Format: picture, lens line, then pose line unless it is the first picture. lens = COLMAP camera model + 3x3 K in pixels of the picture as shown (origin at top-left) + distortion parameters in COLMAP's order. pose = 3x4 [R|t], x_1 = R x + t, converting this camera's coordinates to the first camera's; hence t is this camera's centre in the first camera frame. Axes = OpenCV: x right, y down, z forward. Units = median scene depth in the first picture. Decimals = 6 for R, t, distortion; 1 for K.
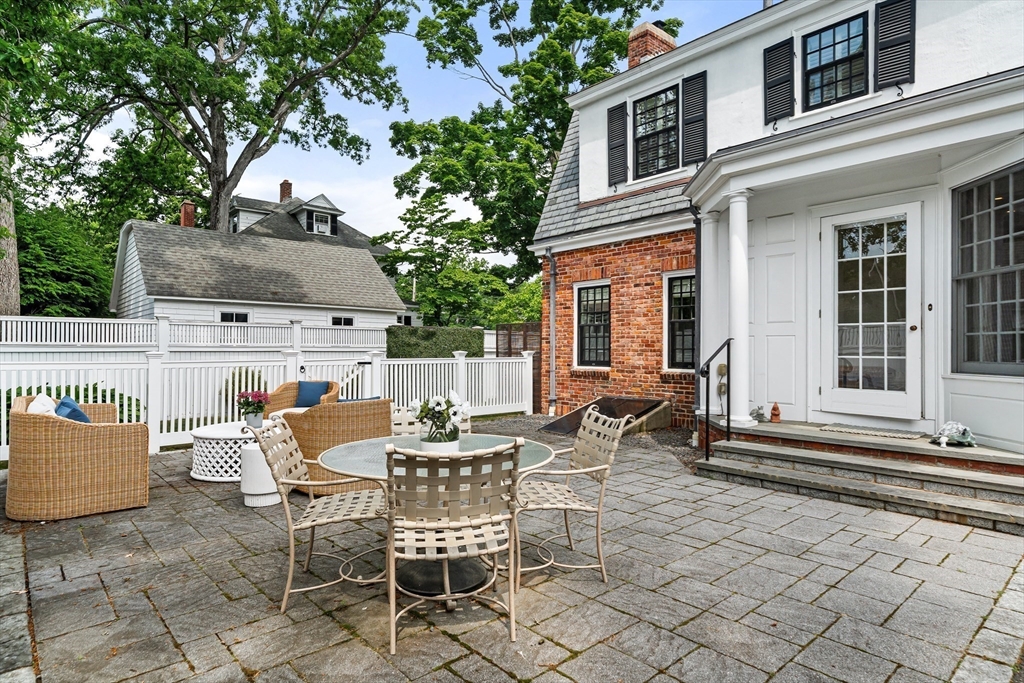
lens RADIAL K [[563.0, 0, 514.3], [0, 563.0, 342.8], [0, 0, 1]] dist [-0.005620, -0.000543]
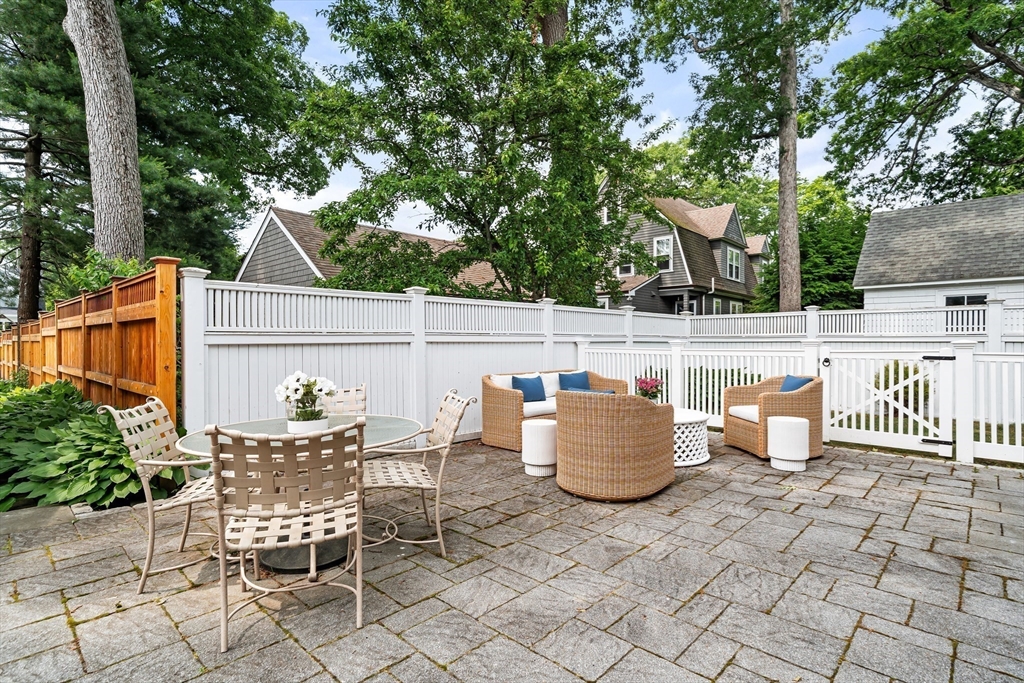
lens RADIAL K [[496.9, 0, 514.8], [0, 496.9, 343.1], [0, 0, 1]] dist [0.004779, 0.000045]
pose [[0.080719, 0.002020, -0.996735, 0.178818], [0.012274, 0.999920, 0.003020, 0.006293], [0.996661, -0.012478, 0.080688, 0.284522]]
